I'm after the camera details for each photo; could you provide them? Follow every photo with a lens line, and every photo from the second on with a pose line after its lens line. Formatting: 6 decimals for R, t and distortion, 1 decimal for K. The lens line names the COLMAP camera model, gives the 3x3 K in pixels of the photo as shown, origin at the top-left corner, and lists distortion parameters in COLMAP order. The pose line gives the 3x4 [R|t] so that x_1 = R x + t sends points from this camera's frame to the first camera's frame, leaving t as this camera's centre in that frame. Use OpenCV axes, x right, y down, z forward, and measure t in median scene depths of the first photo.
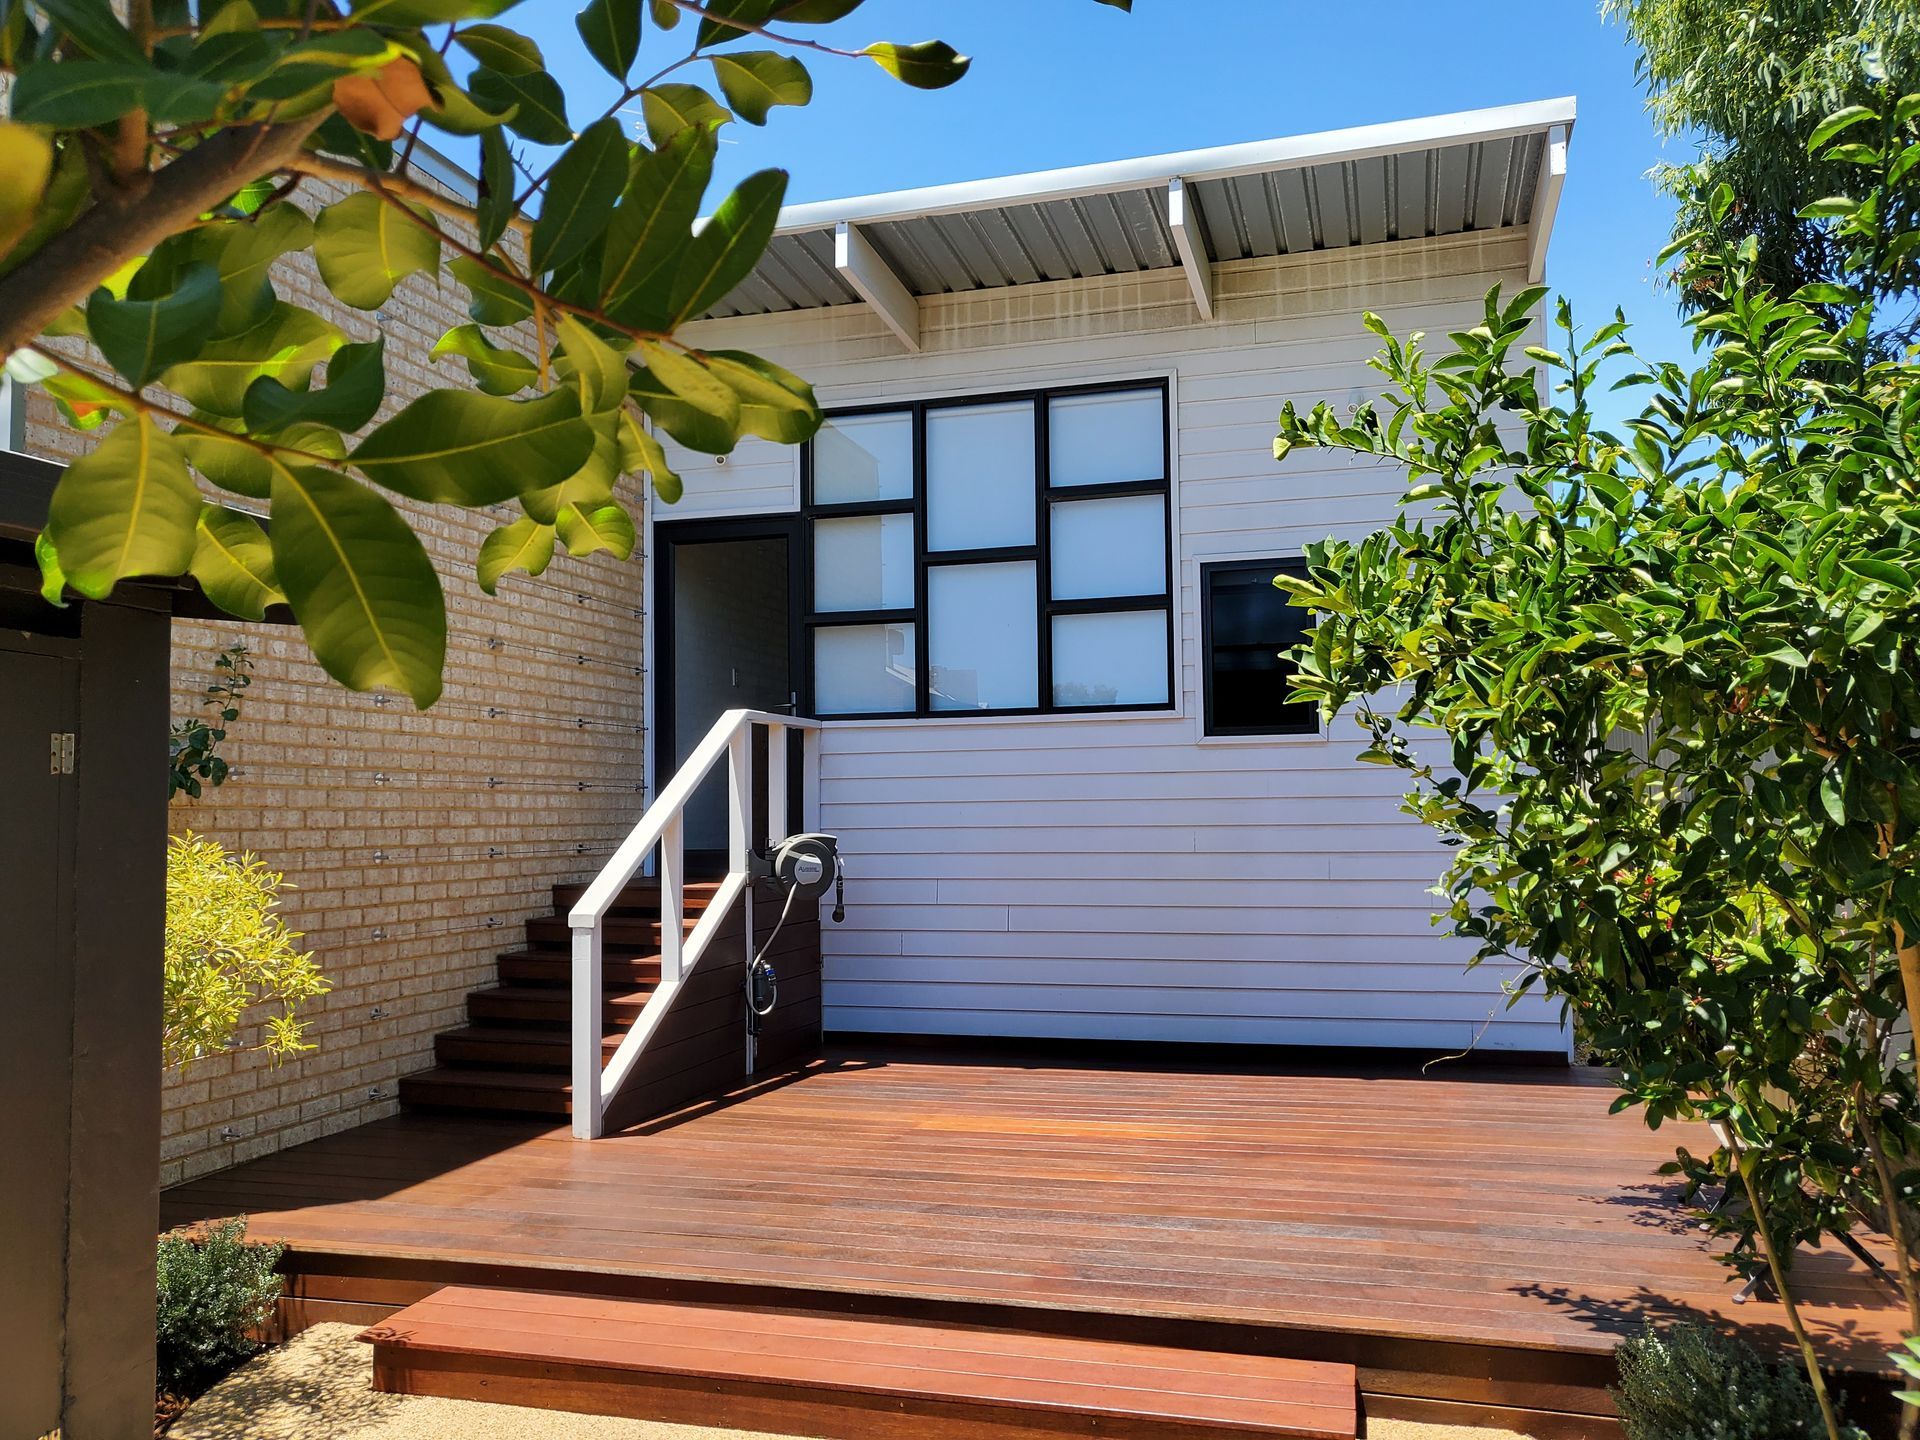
lens RADIAL K [[1437.2, 0, 961.2], [0, 1437.2, 707.3], [0, 0, 1]] dist [0.001964, 0.027591]
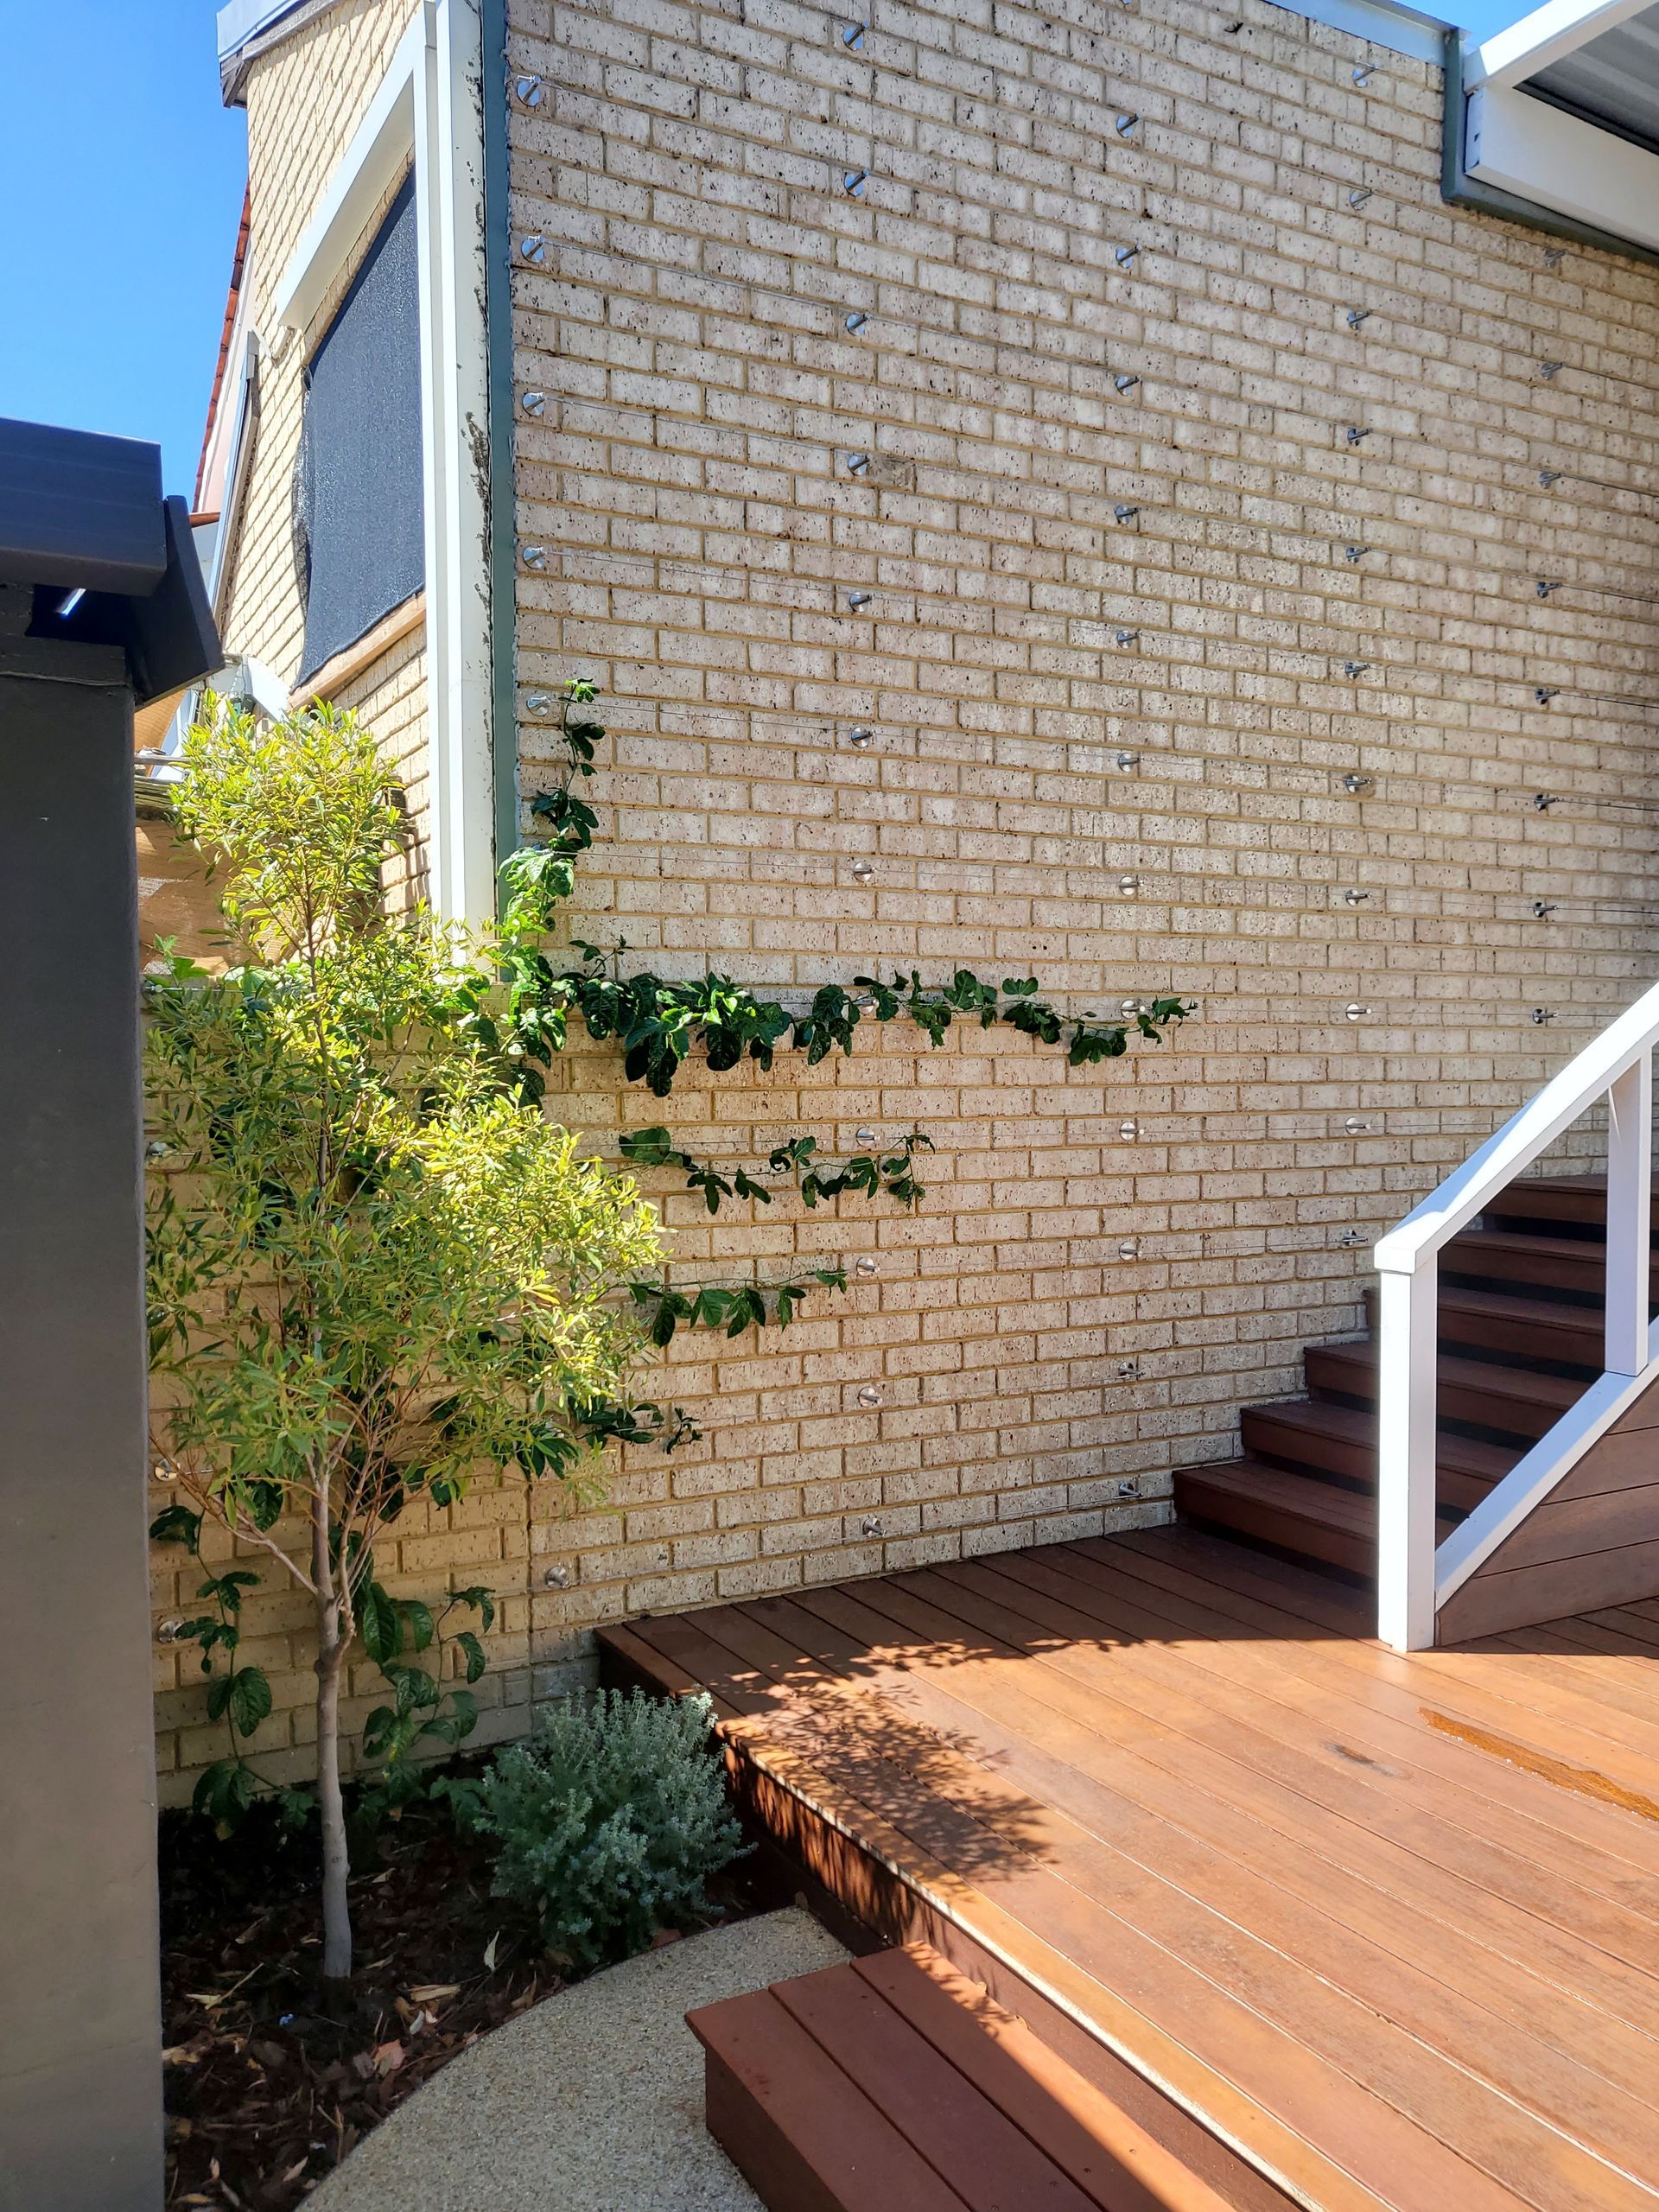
lens RADIAL K [[1655.7, 0, 891.0], [0, 1655.7, 1104.4], [0, 0, 1]] dist [0.001964, 0.027591]
pose [[0.704293, 0.035698, -0.709011, 0.042092], [0.044436, 0.994560, 0.094216, 0.017884], [0.708517, -0.097861, 0.698875, 0.398073]]
